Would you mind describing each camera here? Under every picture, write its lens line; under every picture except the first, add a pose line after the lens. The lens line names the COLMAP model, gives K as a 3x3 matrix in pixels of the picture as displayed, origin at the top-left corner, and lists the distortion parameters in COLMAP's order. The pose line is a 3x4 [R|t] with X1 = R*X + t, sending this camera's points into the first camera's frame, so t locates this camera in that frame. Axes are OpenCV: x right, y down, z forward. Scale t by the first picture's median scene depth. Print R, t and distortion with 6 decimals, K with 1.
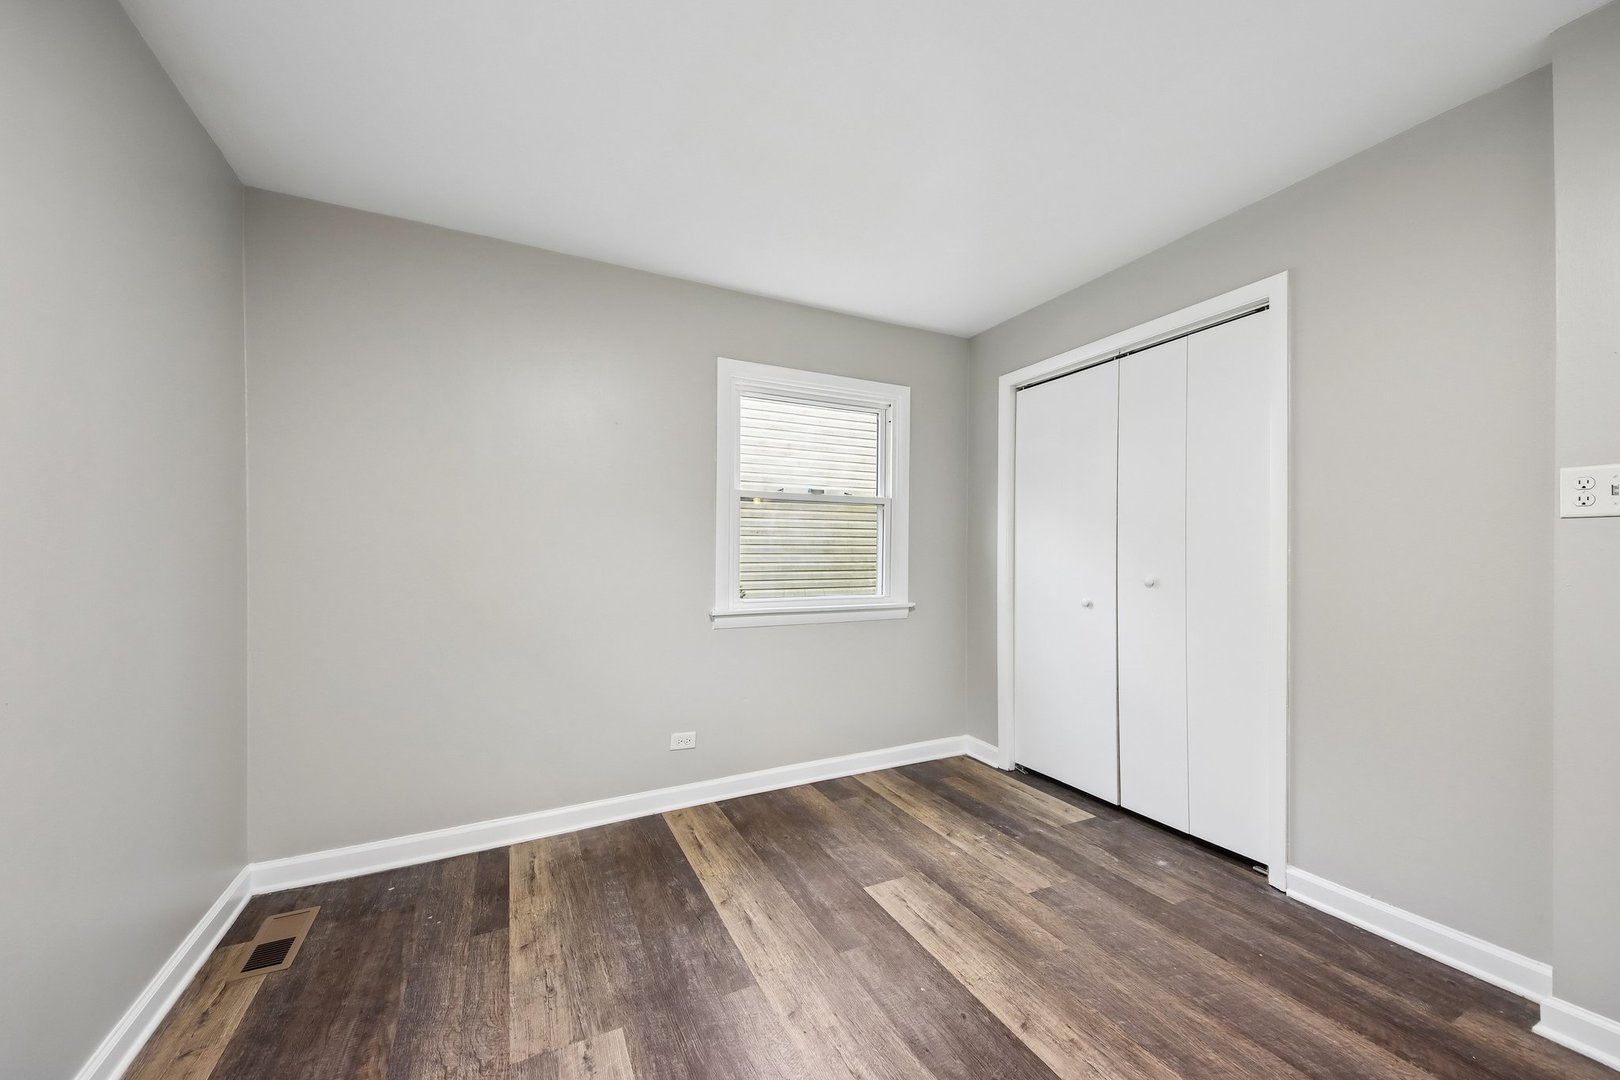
lens RADIAL K [[609.9, 0, 797.8], [0, 609.9, 551.1], [0, 0, 1]] dist [0.074470, -0.037473]
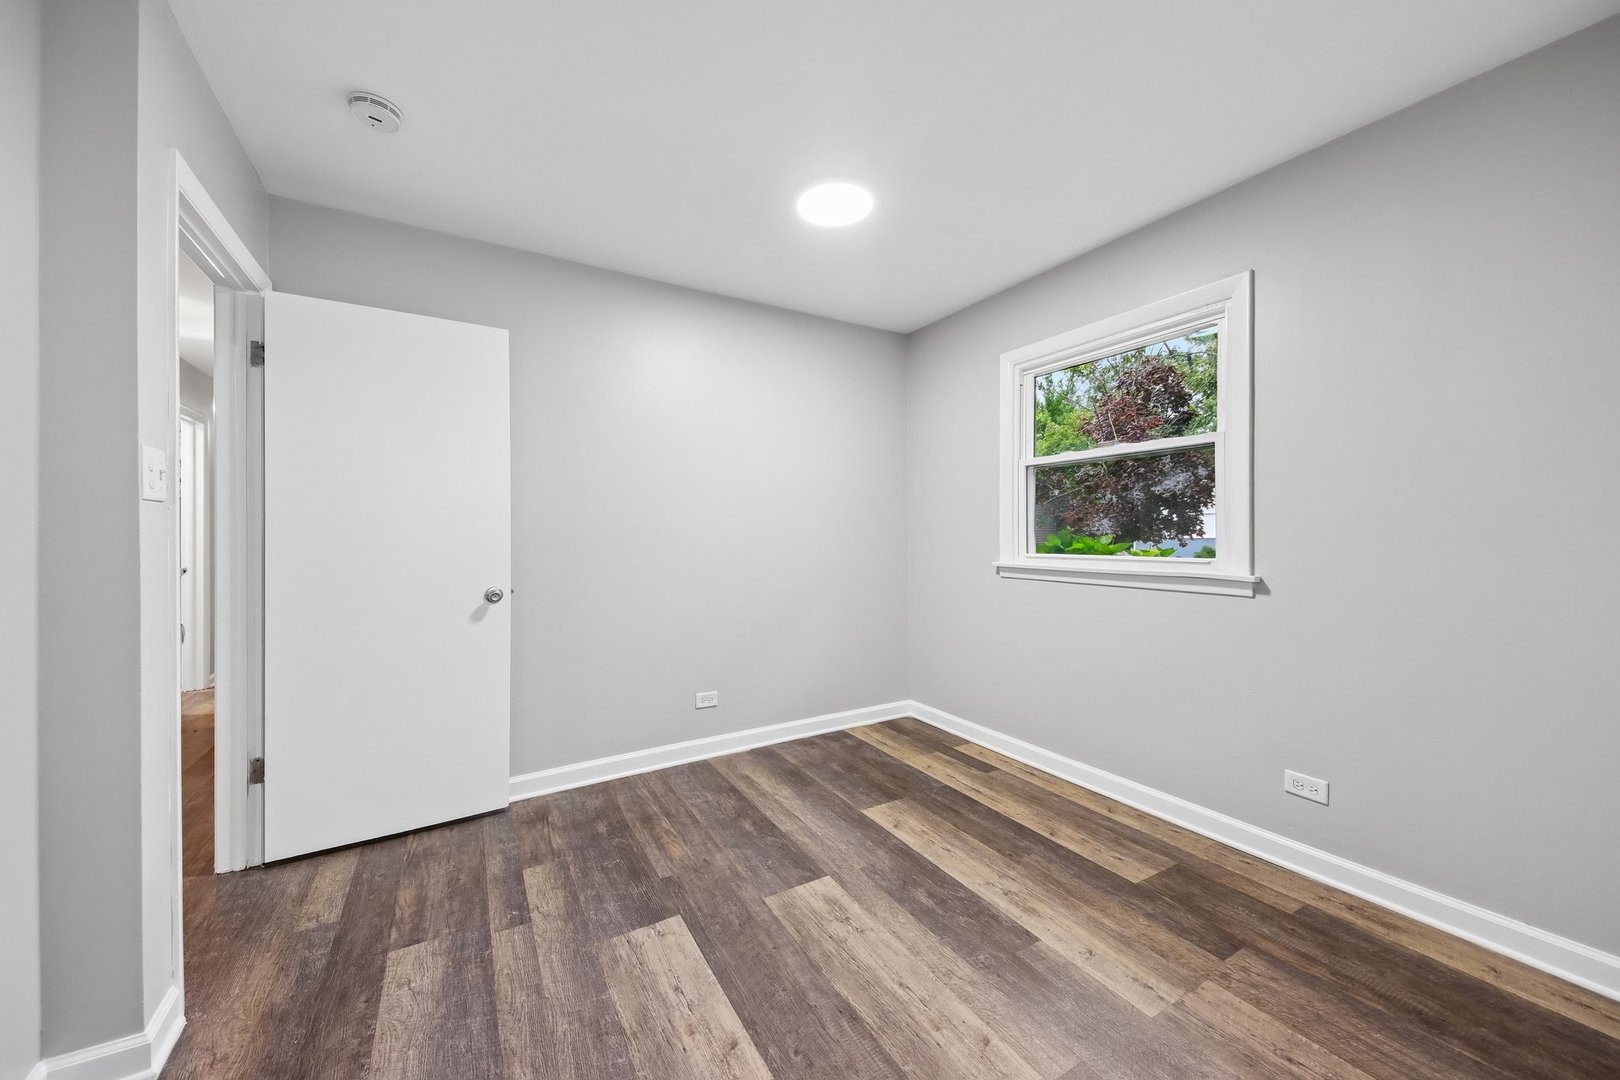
lens RADIAL K [[594.1, 0, 810.0], [0, 594.1, 540.0], [0, 0, 1]] dist [0.066830, -0.023698]
pose [[-0.996193, 0.009495, -0.086659, 0.224507], [0.009394, 0.999955, 0.001578, 0.010376], [0.086670, 0.000758, -0.996237, 1.337606]]
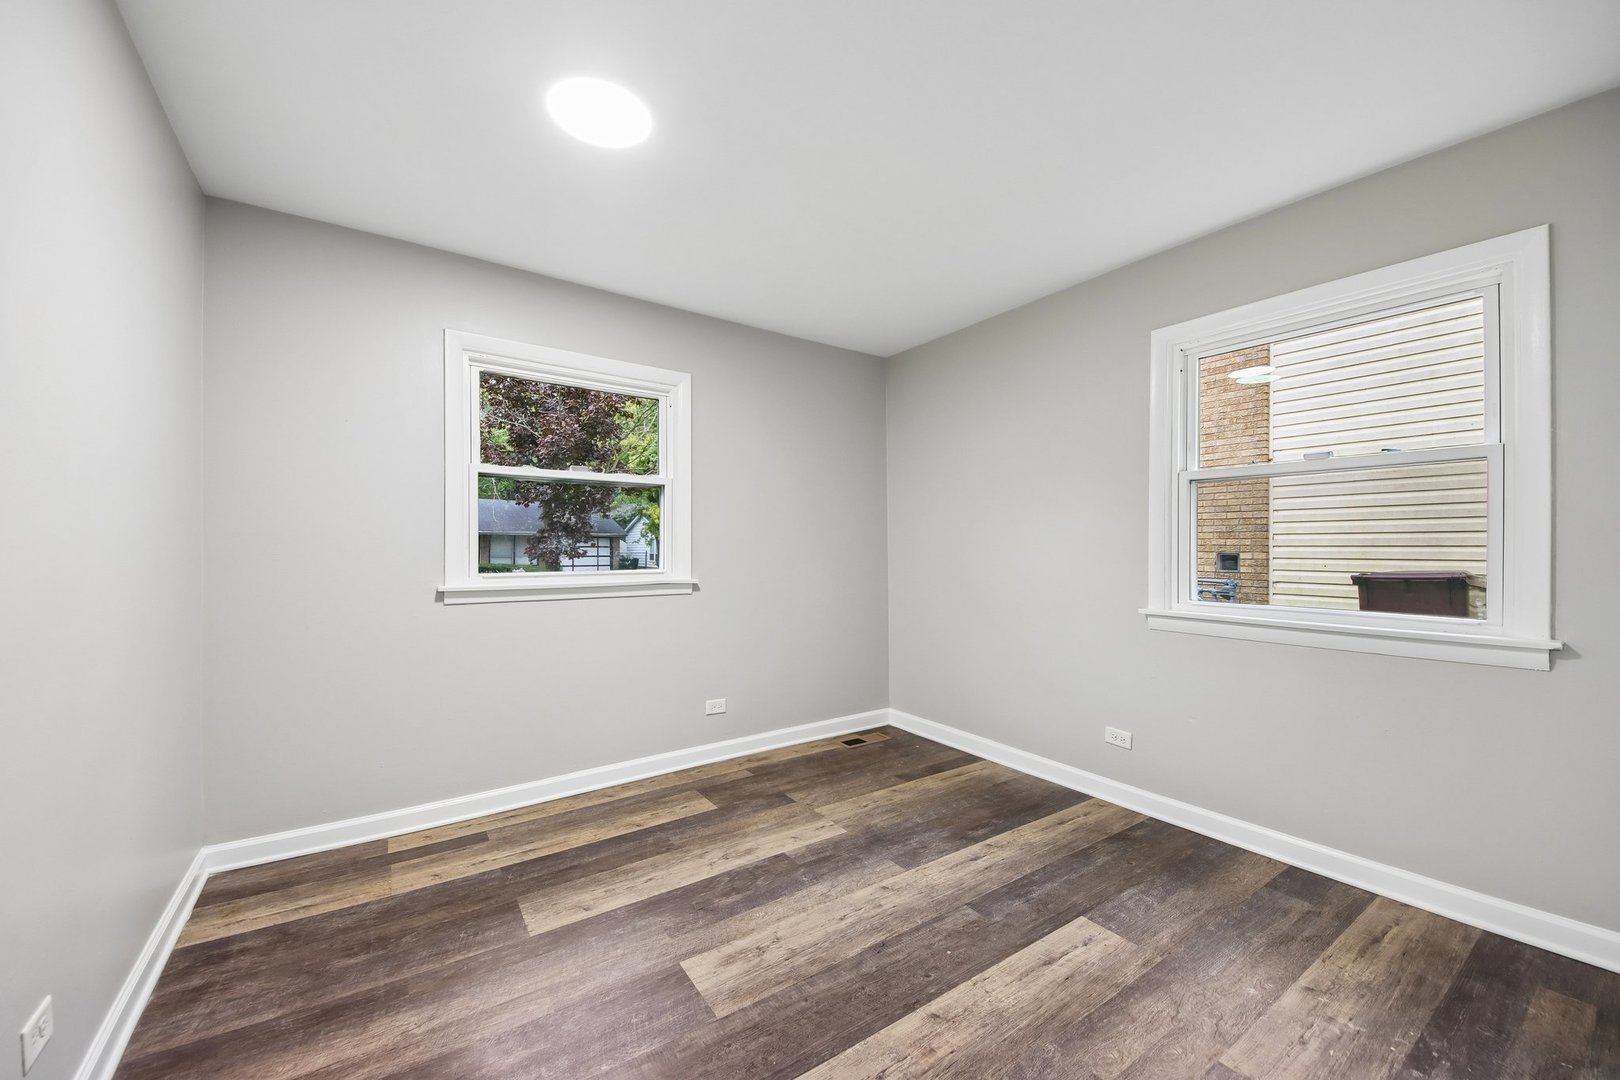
lens RADIAL K [[609.9, 0, 797.8], [0, 609.9, 551.1], [0, 0, 1]] dist [0.074470, -0.037473]
pose [[0.140415, 0.007712, -0.990063, 0.930858], [0.006739, 0.999939, 0.008745, -0.003353], [0.990070, -0.007900, 0.140354, 0.452487]]
